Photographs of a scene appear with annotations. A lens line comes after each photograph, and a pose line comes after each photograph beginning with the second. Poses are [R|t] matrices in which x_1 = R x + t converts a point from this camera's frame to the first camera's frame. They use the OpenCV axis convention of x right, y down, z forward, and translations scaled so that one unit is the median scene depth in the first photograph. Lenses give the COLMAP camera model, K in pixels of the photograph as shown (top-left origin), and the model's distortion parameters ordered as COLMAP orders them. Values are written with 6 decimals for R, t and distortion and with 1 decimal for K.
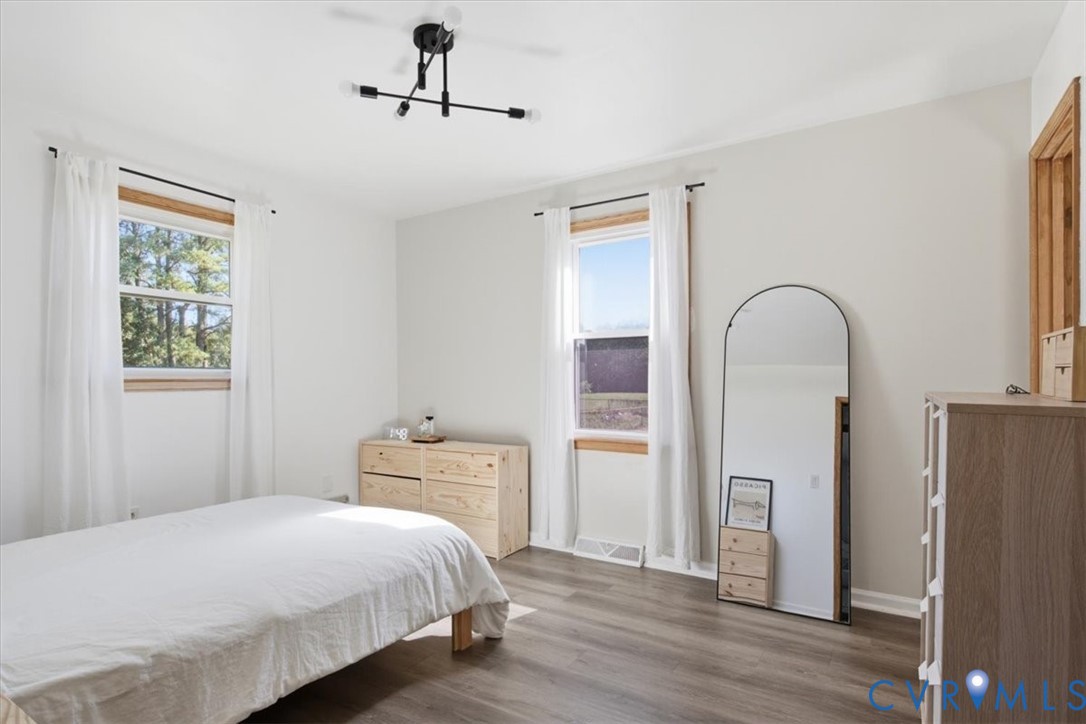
lens RADIAL K [[539.1, 0, 542.1], [0, 539.1, 373.3], [0, 0, 1]] dist [0.013230, -0.000864]
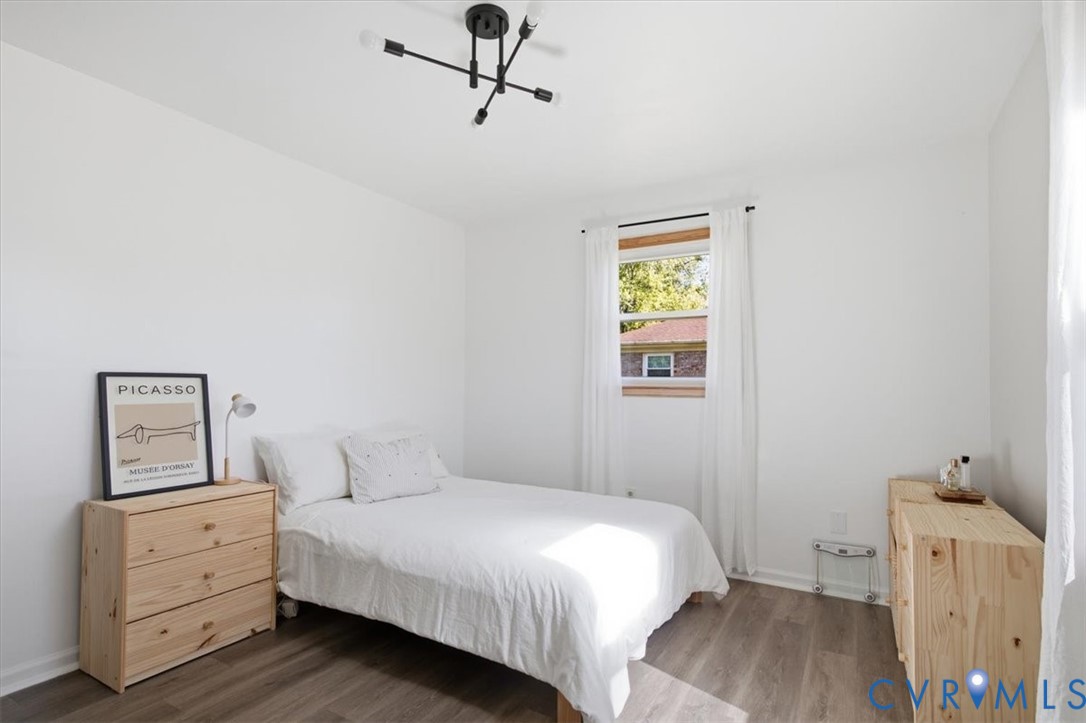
lens RADIAL K [[539.1, 0, 542.1], [0, 539.1, 372.8], [0, 0, 1]] dist [0.013230, -0.000864]
pose [[0.066758, -0.015430, -0.997650, 0.634916], [-0.000011, 0.999880, -0.015466, -0.002695], [0.997769, 0.001043, 0.066750, 0.913603]]
